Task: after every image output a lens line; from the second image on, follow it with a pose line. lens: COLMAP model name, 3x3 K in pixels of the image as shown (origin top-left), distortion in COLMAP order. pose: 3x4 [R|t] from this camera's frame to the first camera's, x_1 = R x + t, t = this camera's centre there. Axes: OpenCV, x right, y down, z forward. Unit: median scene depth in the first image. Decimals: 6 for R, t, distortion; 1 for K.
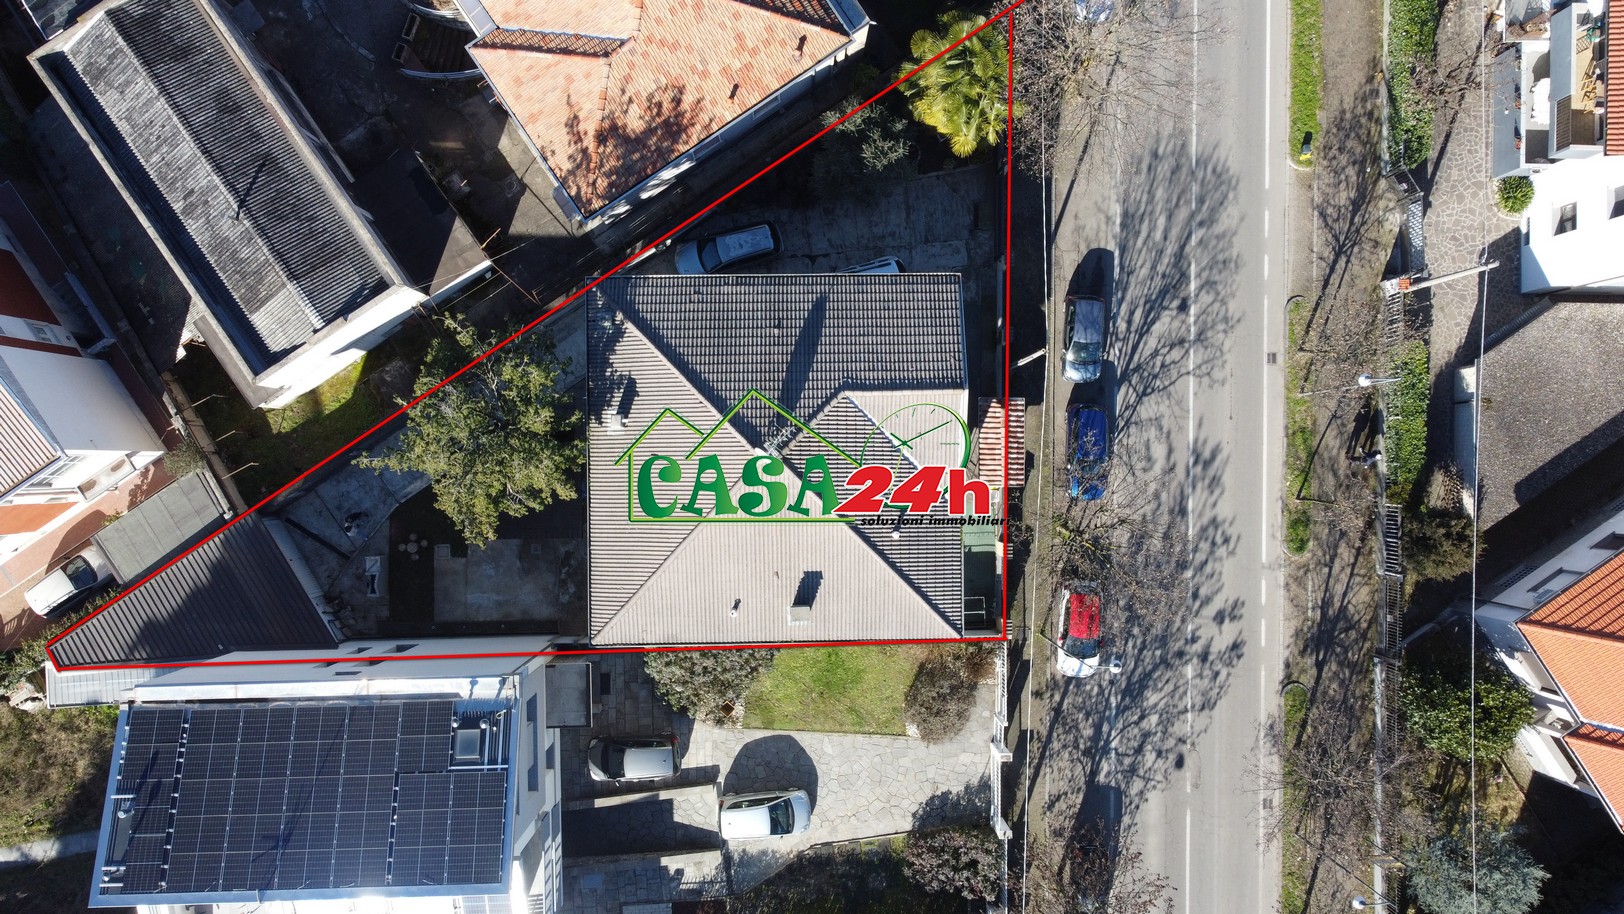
lens RADIAL K [[1219.0, 0, 809.6], [0, 1219.0, 461.2], [0, 0, 1]] dist [0.004300, -0.005866]
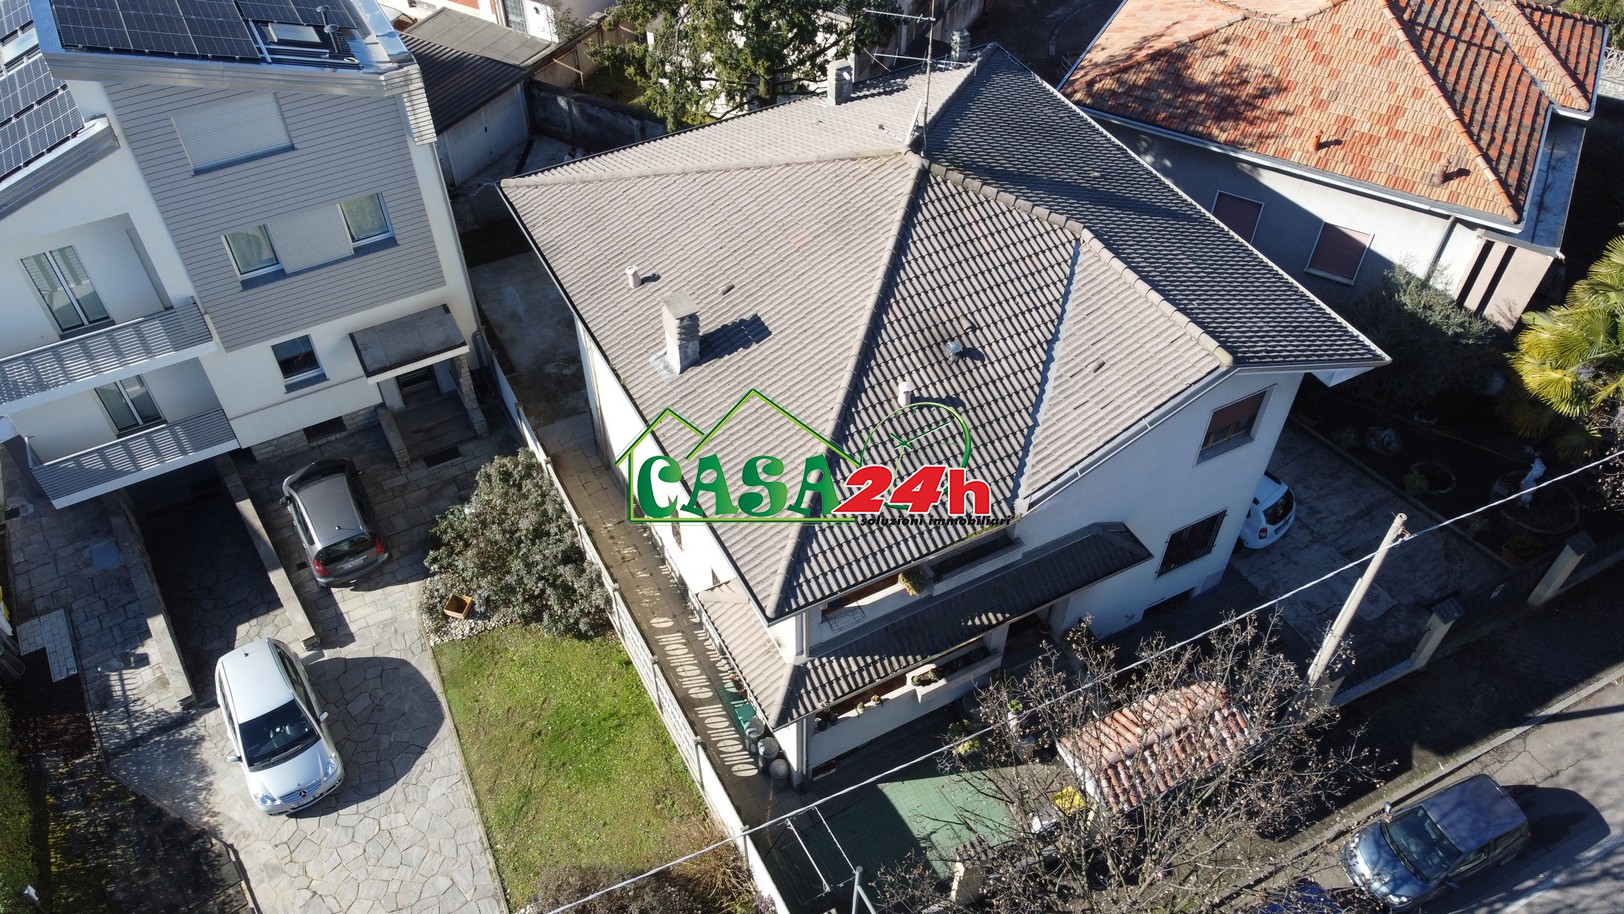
lens RADIAL K [[1215.7, 0, 812.0], [0, 1215.7, 457.0], [0, 0, 1]] dist [0.007306, -0.004199]
pose [[0.457163, 0.643789, -0.613626, 0.308665], [-0.889340, 0.337644, -0.308334, 0.210179], [0.008685, 0.686682, 0.726906, 0.551214]]
